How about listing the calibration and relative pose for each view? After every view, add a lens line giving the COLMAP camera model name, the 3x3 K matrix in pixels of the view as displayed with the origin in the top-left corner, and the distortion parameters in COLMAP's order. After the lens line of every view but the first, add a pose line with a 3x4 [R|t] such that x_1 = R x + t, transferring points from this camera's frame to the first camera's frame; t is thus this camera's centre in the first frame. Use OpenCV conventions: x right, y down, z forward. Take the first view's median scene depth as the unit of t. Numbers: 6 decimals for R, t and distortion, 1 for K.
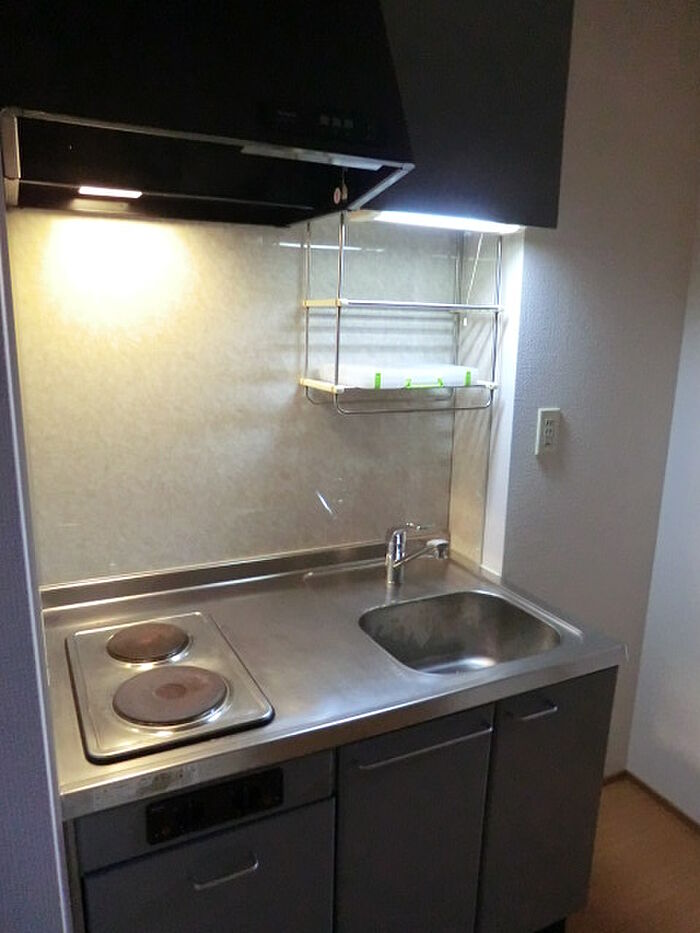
lens RADIAL K [[675.2, 0, 350.3], [0, 675.2, 475.0], [0, 0, 1]] dist [-0.085856, 0.078320]
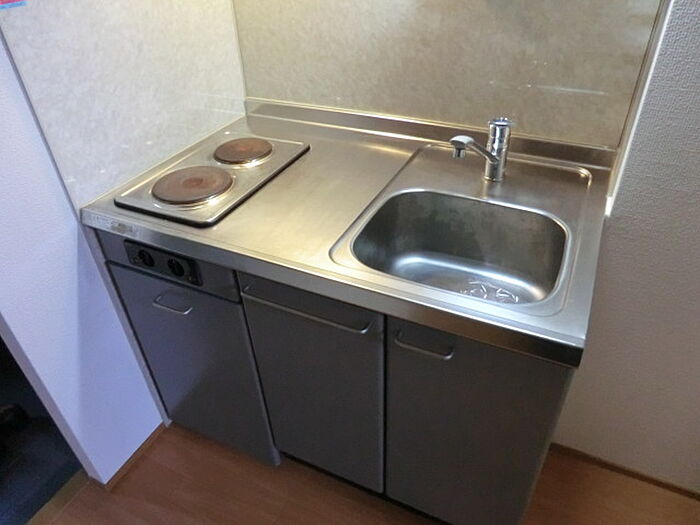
lens RADIAL K [[506.6, 0, 349.4], [0, 506.6, 262.9], [0, 0, 1]] dist [-0.085856, 0.078320]
pose [[0.608340, 0.431620, -0.666053, 0.474762], [-0.131838, 0.882495, 0.451466, -0.029237], [0.782650, -0.186833, 0.593761, 0.410990]]
